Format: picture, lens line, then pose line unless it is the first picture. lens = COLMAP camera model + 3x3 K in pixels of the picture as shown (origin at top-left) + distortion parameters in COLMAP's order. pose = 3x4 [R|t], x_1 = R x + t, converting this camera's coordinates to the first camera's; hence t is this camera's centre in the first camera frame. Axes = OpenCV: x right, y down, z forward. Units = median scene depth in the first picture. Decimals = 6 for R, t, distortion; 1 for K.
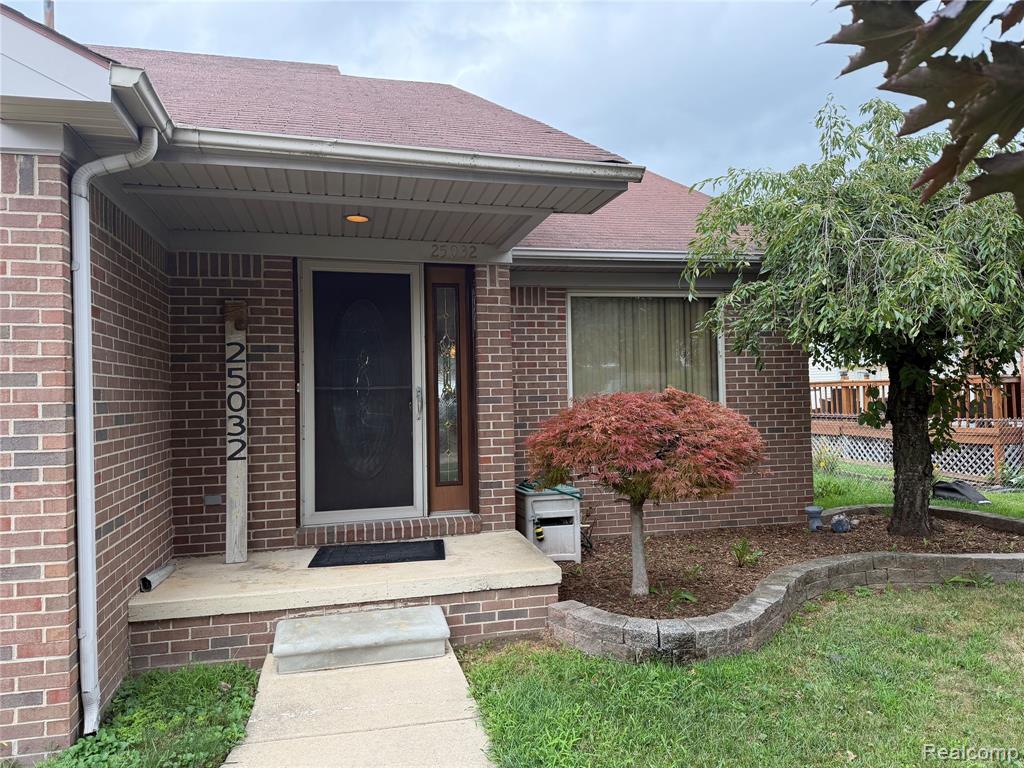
lens RADIAL K [[696.2, 0, 512.0], [0, 696.2, 384.0], [0, 0, 1]] dist [0.138719, -0.189710]
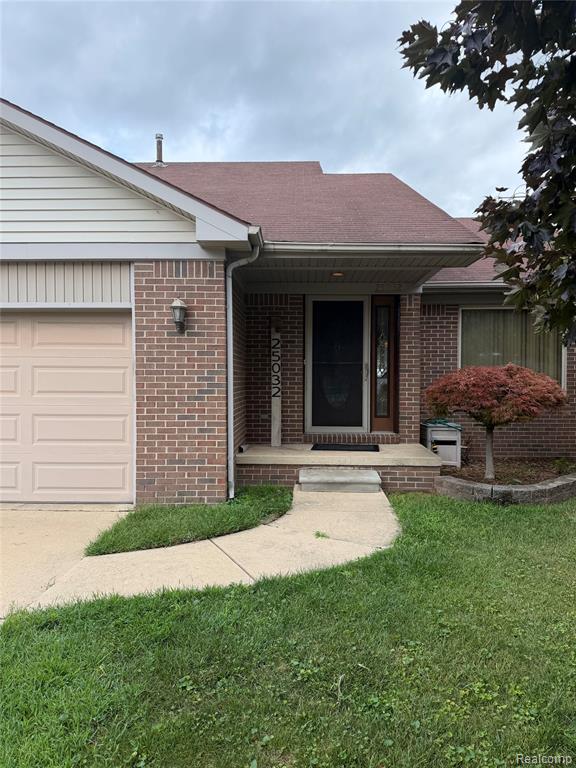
lens RADIAL K [[522.1, 0, 291.2], [0, 522.1, 386.5], [0, 0, 1]] dist [0.138719, -0.189710]
pose [[0.964701, 0.026414, -0.262018, 0.040789], [-0.017842, 0.999227, 0.035042, 0.023877], [0.262741, -0.029130, 0.964427, -0.413038]]
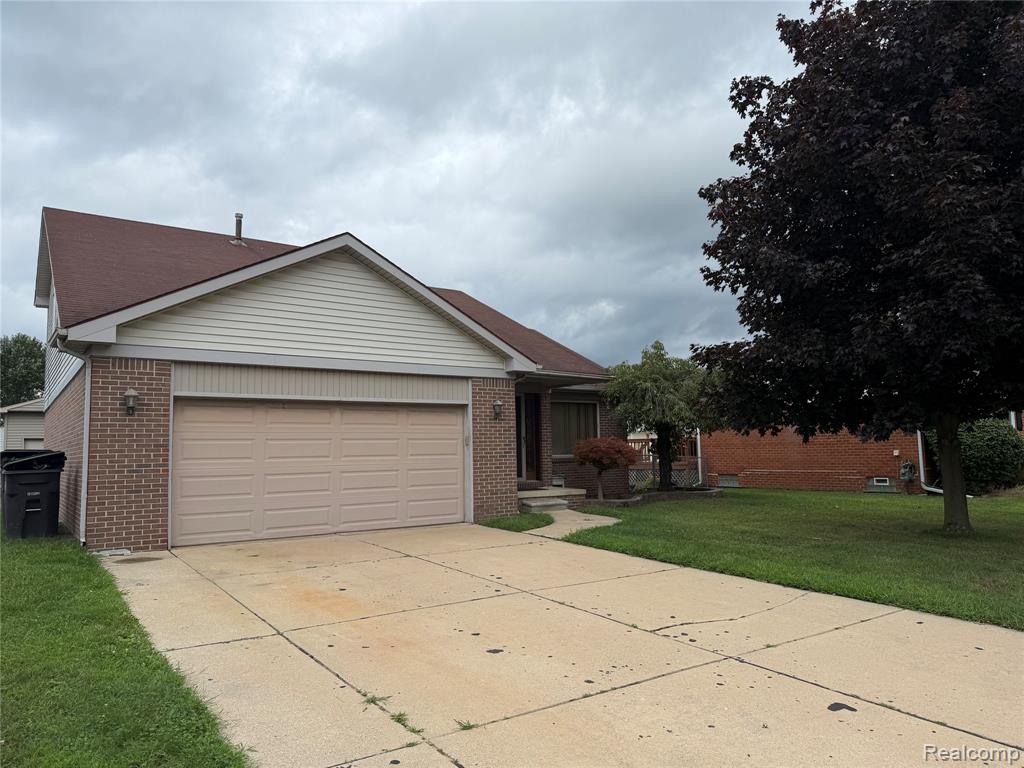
lens RADIAL K [[696.2, 0, 512.0], [0, 696.2, 384.0], [0, 0, 1]] dist [0.138719, -0.189710]
pose [[0.932943, 0.039892, 0.357807, -1.313850], [-0.007090, 0.995685, -0.092522, 0.062320], [-0.359954, 0.083781, 0.929201, -1.795703]]
